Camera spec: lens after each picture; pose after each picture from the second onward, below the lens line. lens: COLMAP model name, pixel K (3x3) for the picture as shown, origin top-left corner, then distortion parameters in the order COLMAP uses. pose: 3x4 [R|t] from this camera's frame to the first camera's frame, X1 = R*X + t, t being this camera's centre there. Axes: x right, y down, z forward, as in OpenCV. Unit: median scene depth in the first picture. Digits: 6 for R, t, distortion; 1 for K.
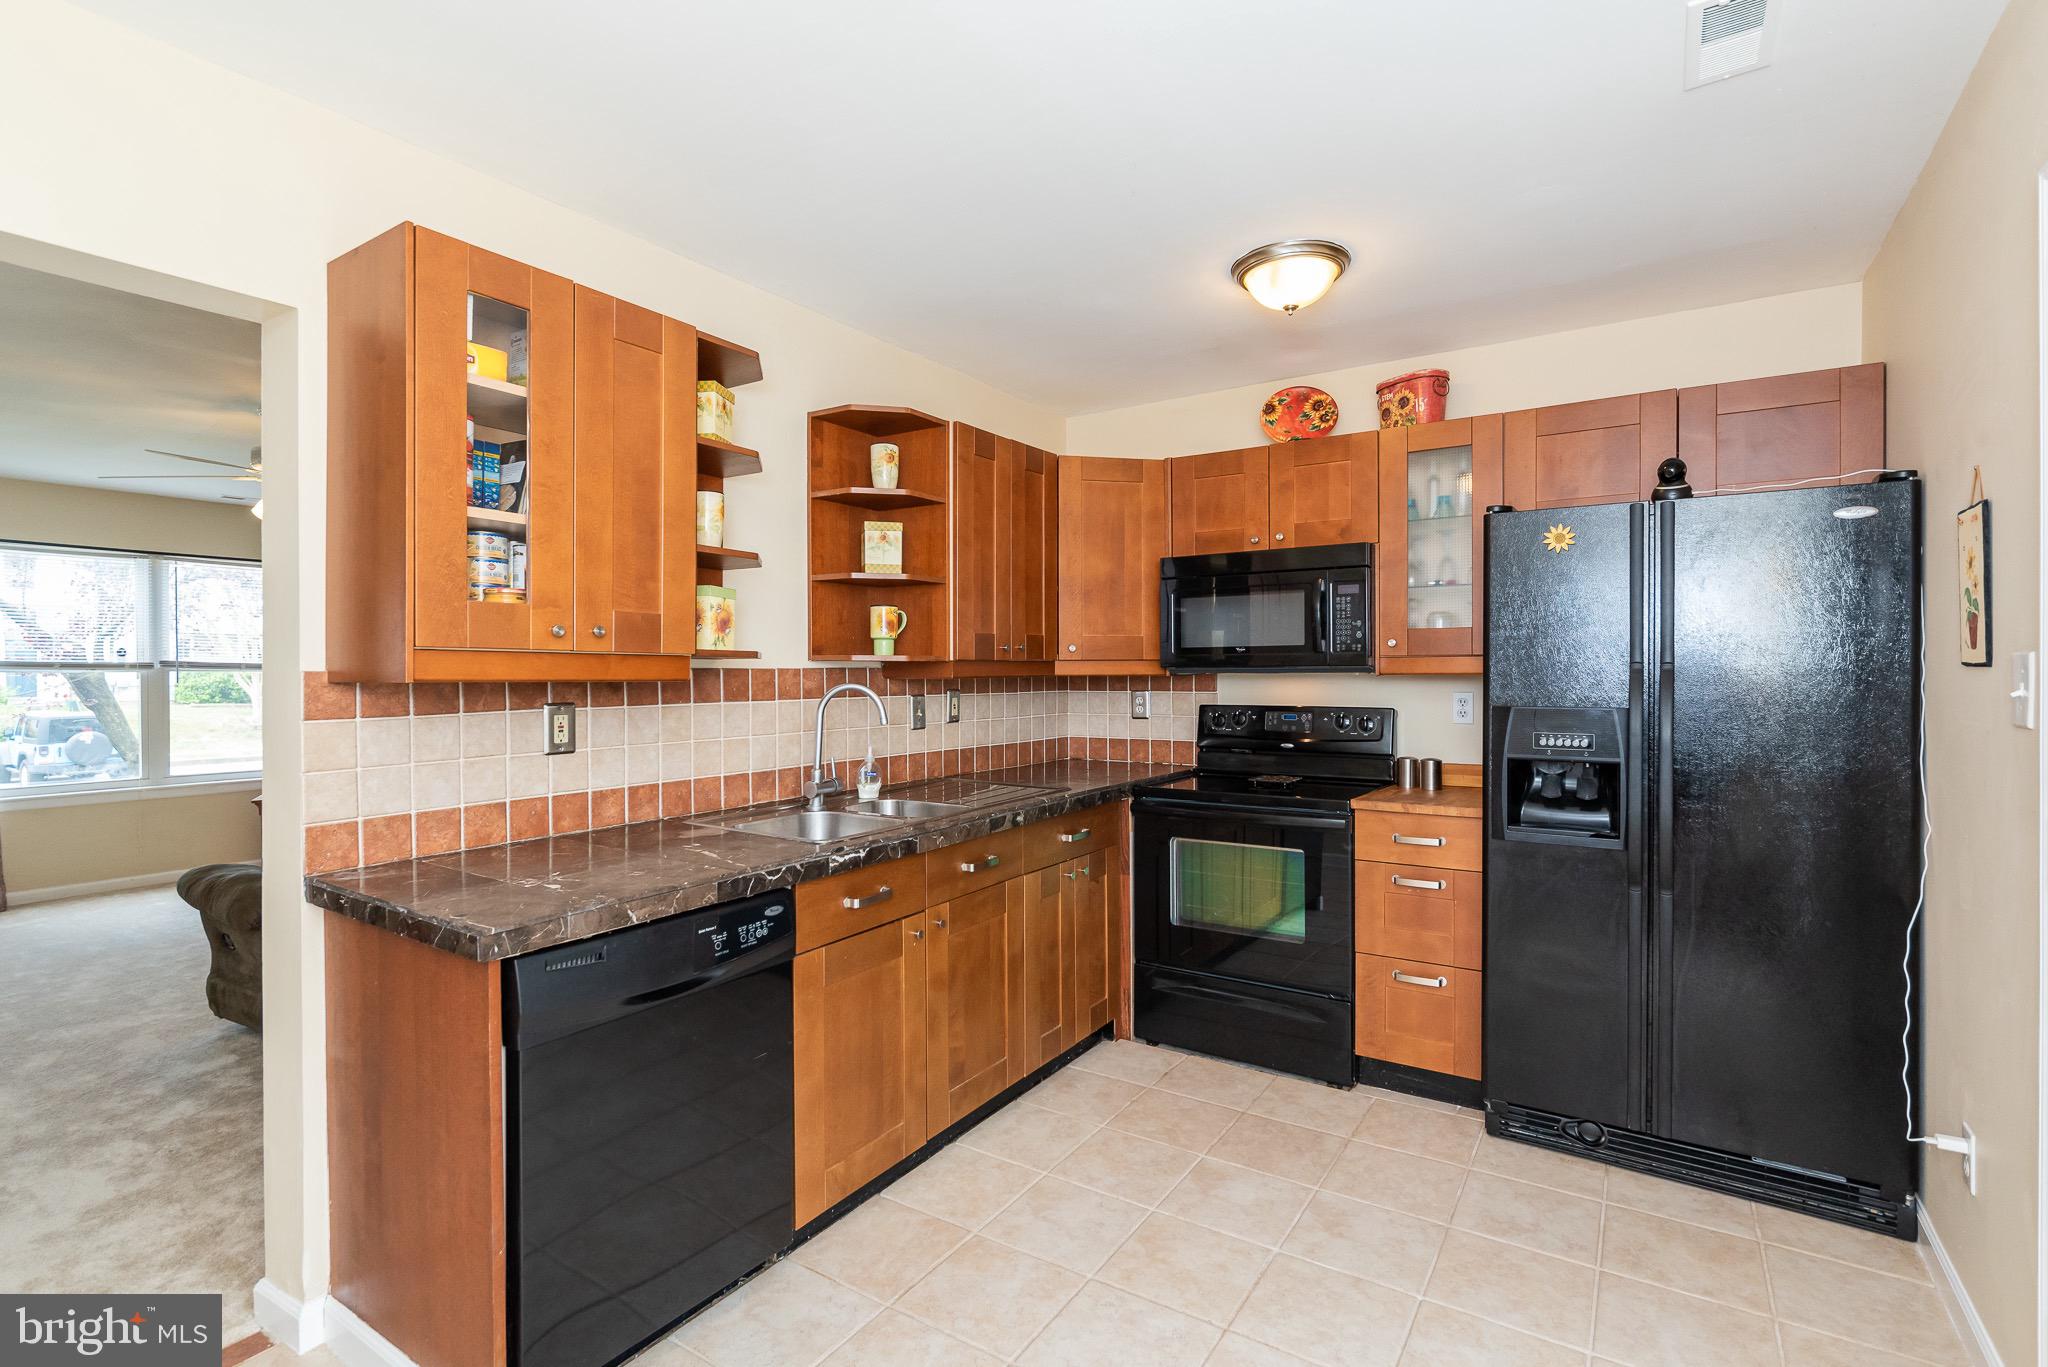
lens RADIAL K [[955.6, 0, 1024.0], [0, 955.6, 683.5], [0, 0, 1]] dist [-0.001481, -0.000098]
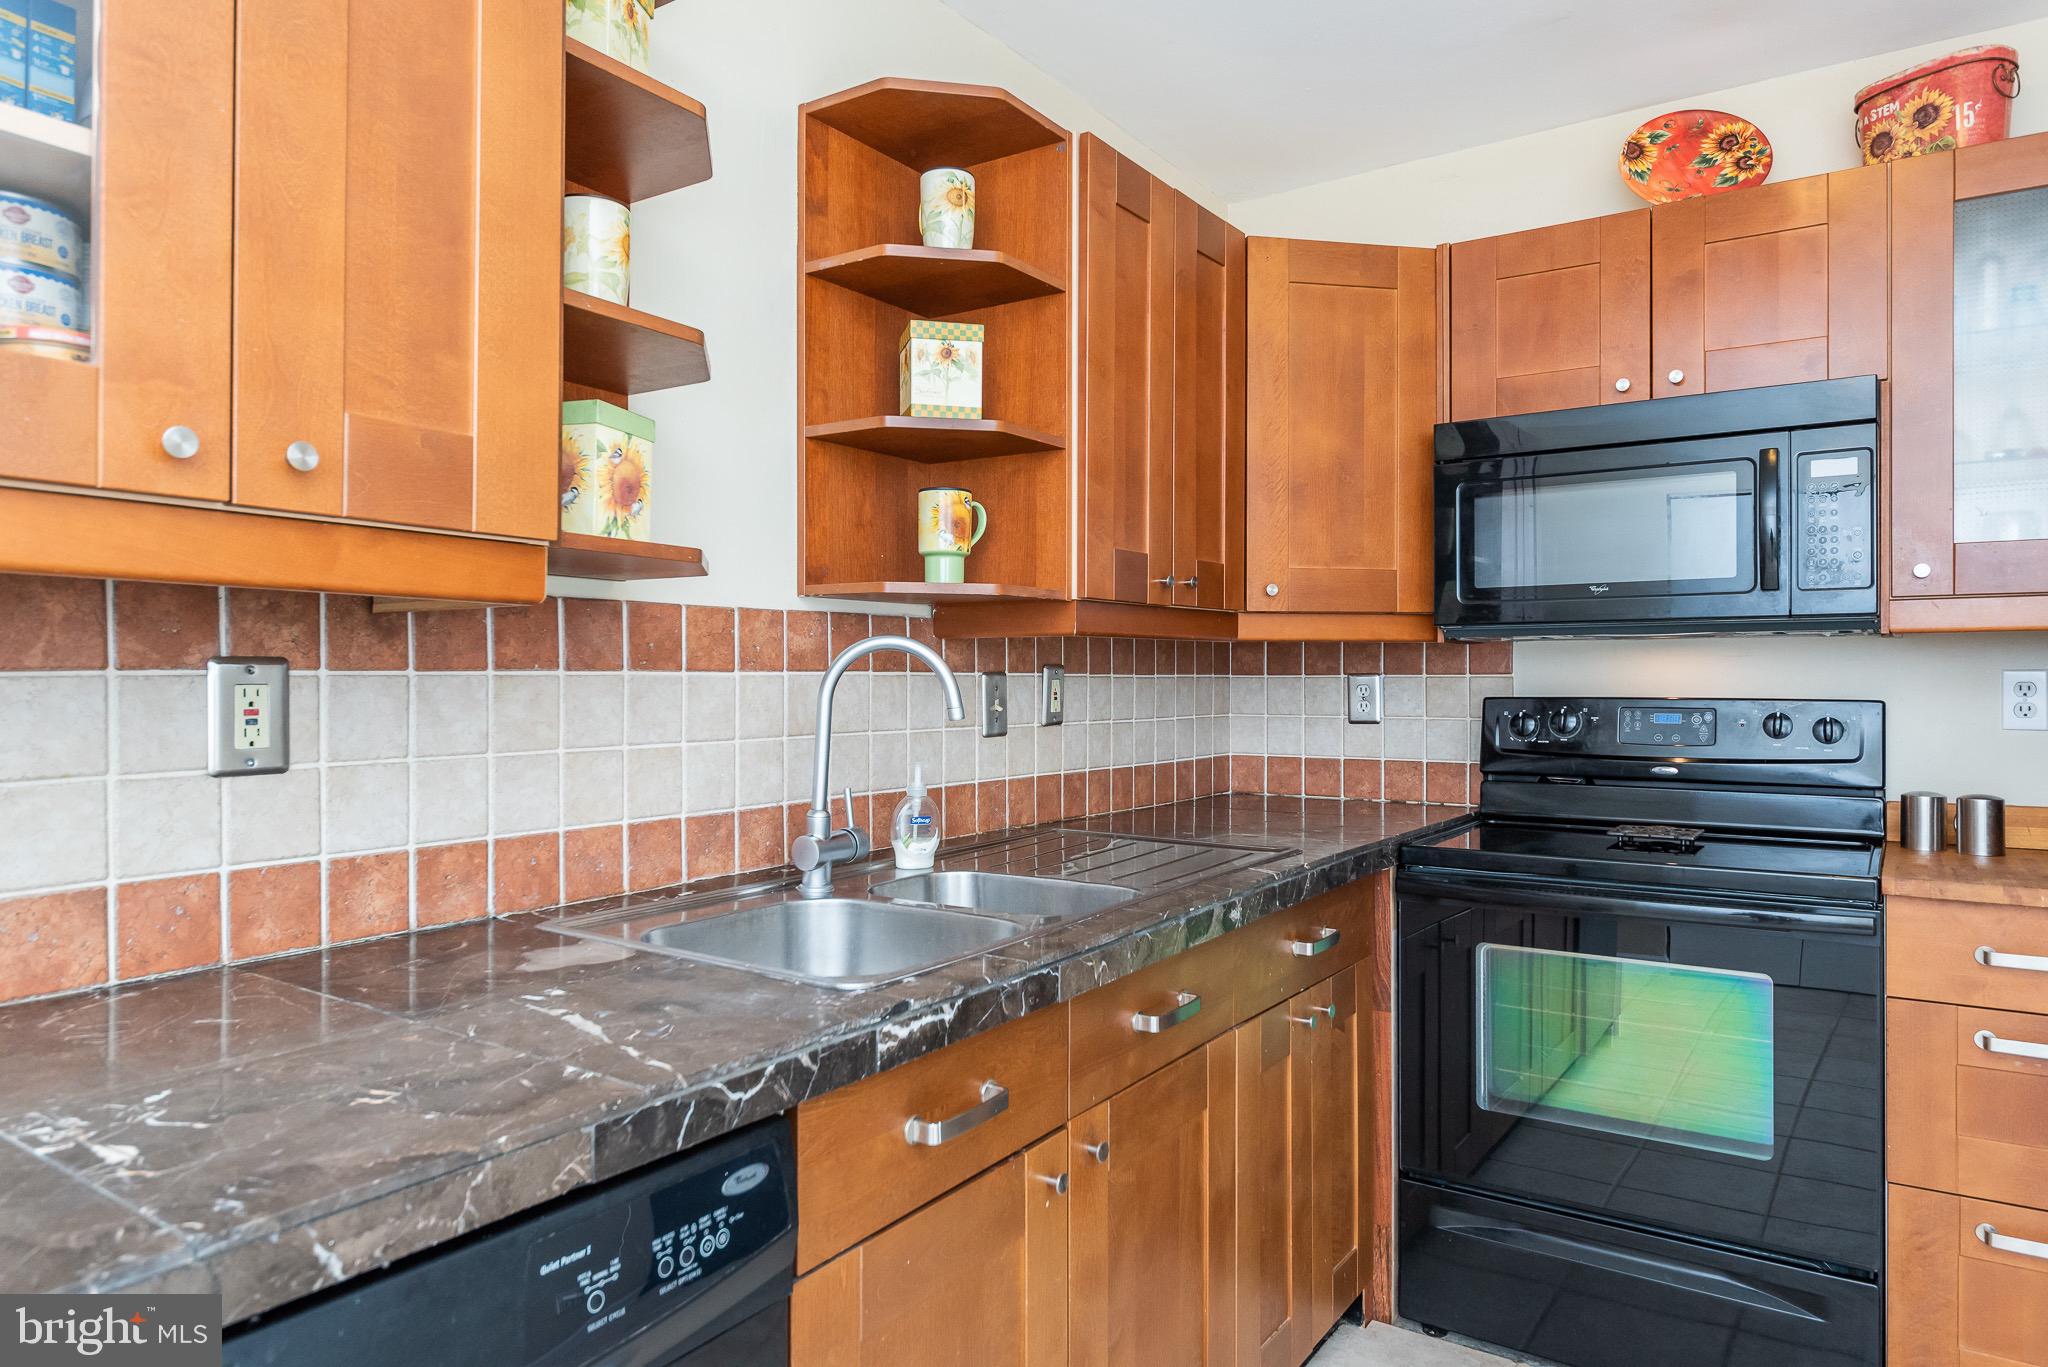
lens RADIAL K [[1280.5, 0, 1024.0], [0, 1280.5, 683.5], [0, 0, 1]] dist [-0.001590, -0.002742]
pose [[0.999865, 0.002811, -0.016209, -0.094715], [-0.002942, 0.999963, -0.008061, 0.027507], [0.016186, 0.008108, 0.999836, 0.323857]]
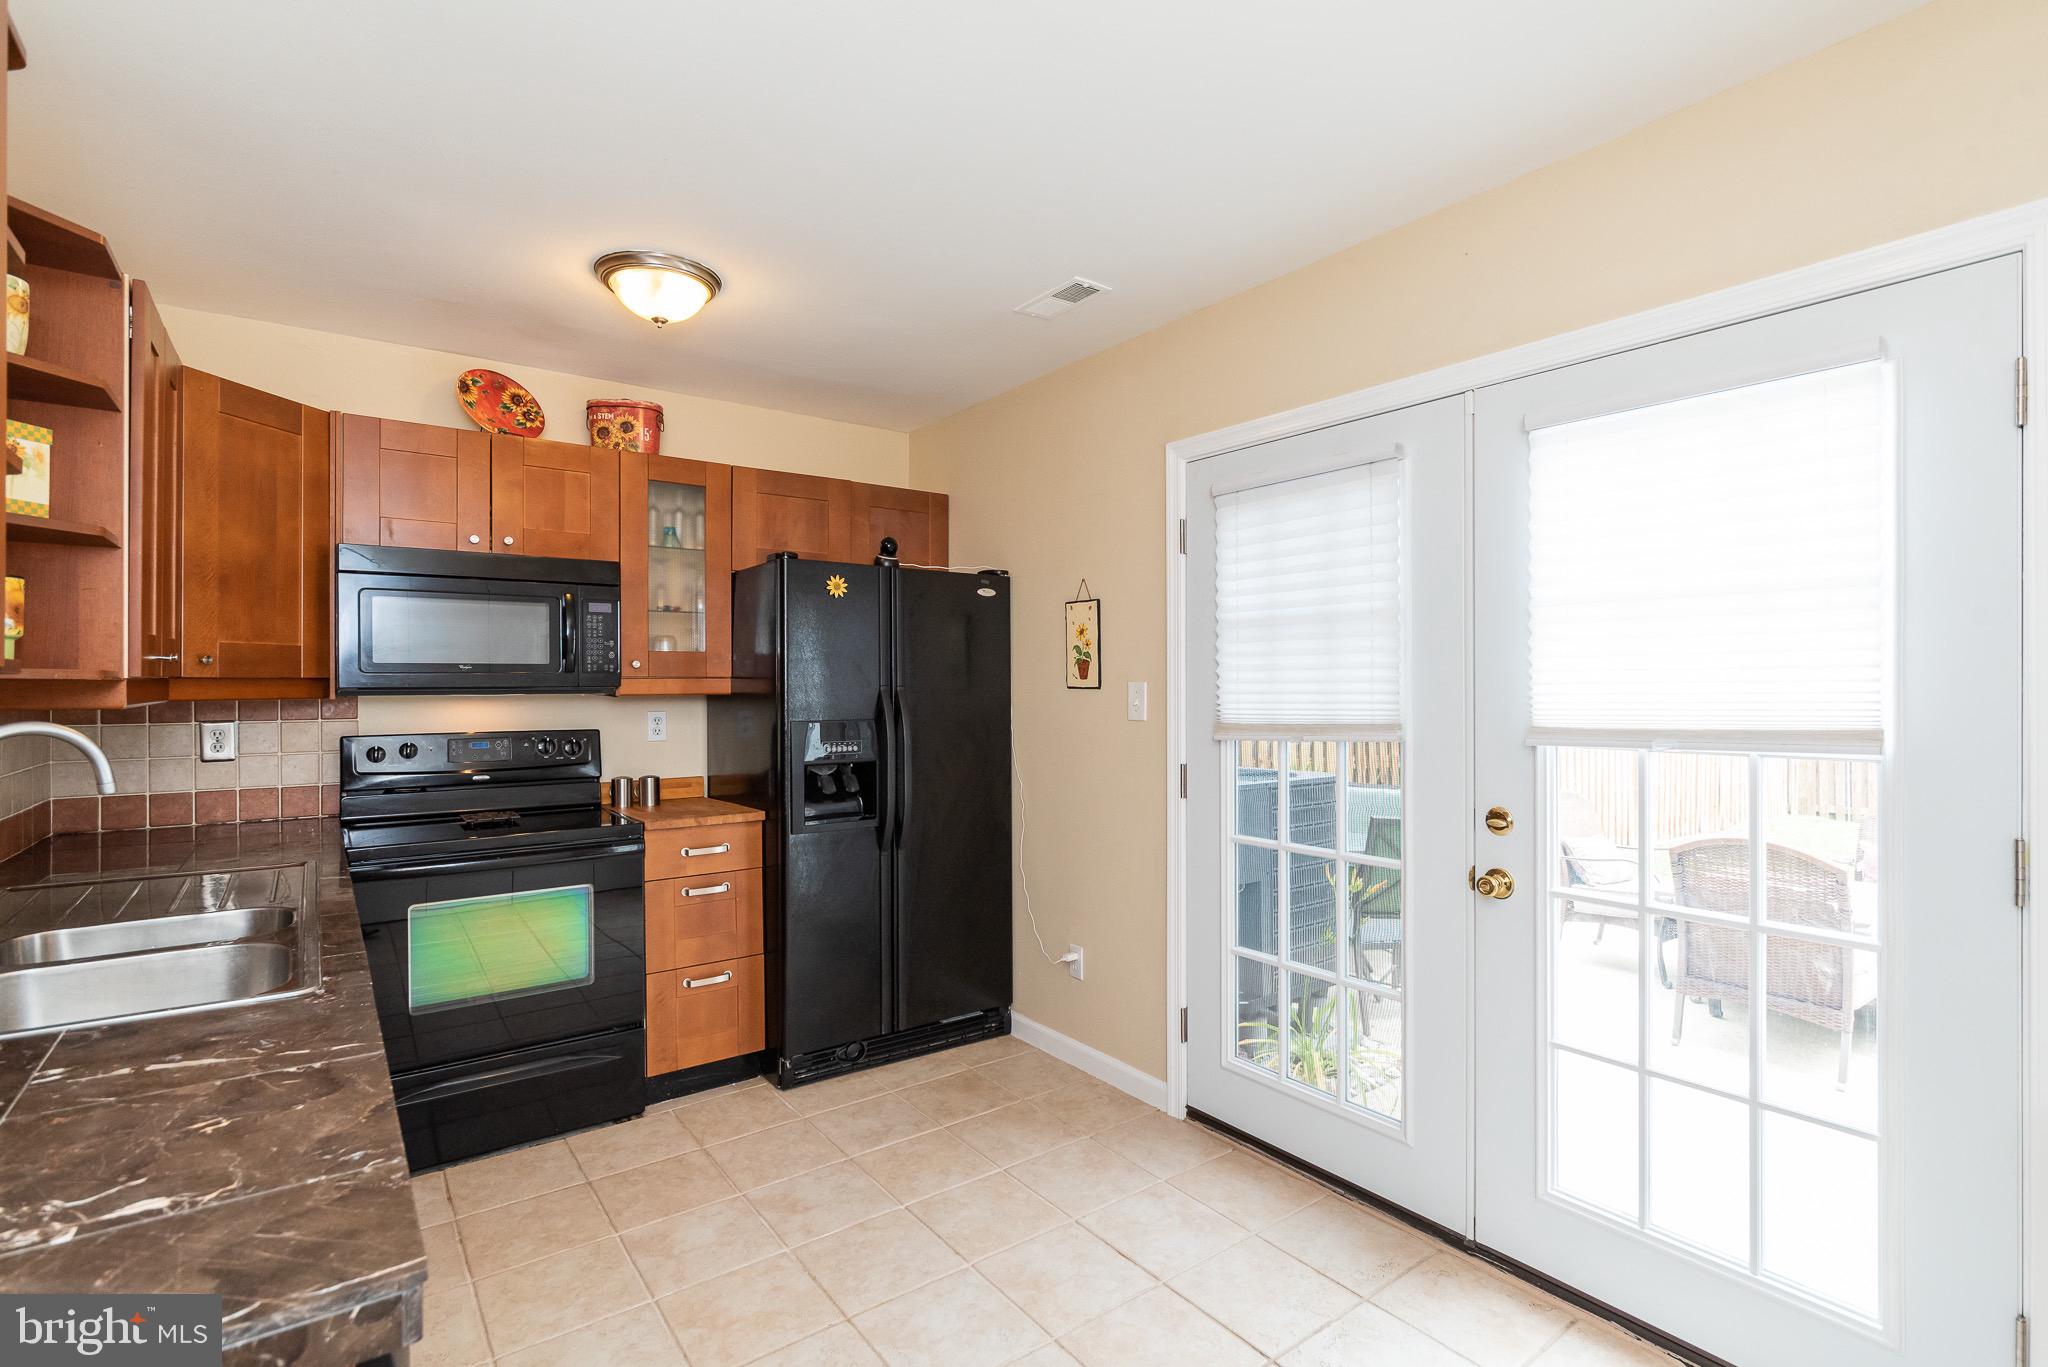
lens RADIAL K [[960.9, 0, 1024.0], [0, 960.9, 683.5], [0, 0, 1]] dist [-0.001286, -0.000006]
pose [[0.346520, 0.001935, 0.938041, -0.457775], [0.013238, 0.999888, -0.006953, -0.009834], [-0.937949, 0.014828, 0.346455, 0.280629]]
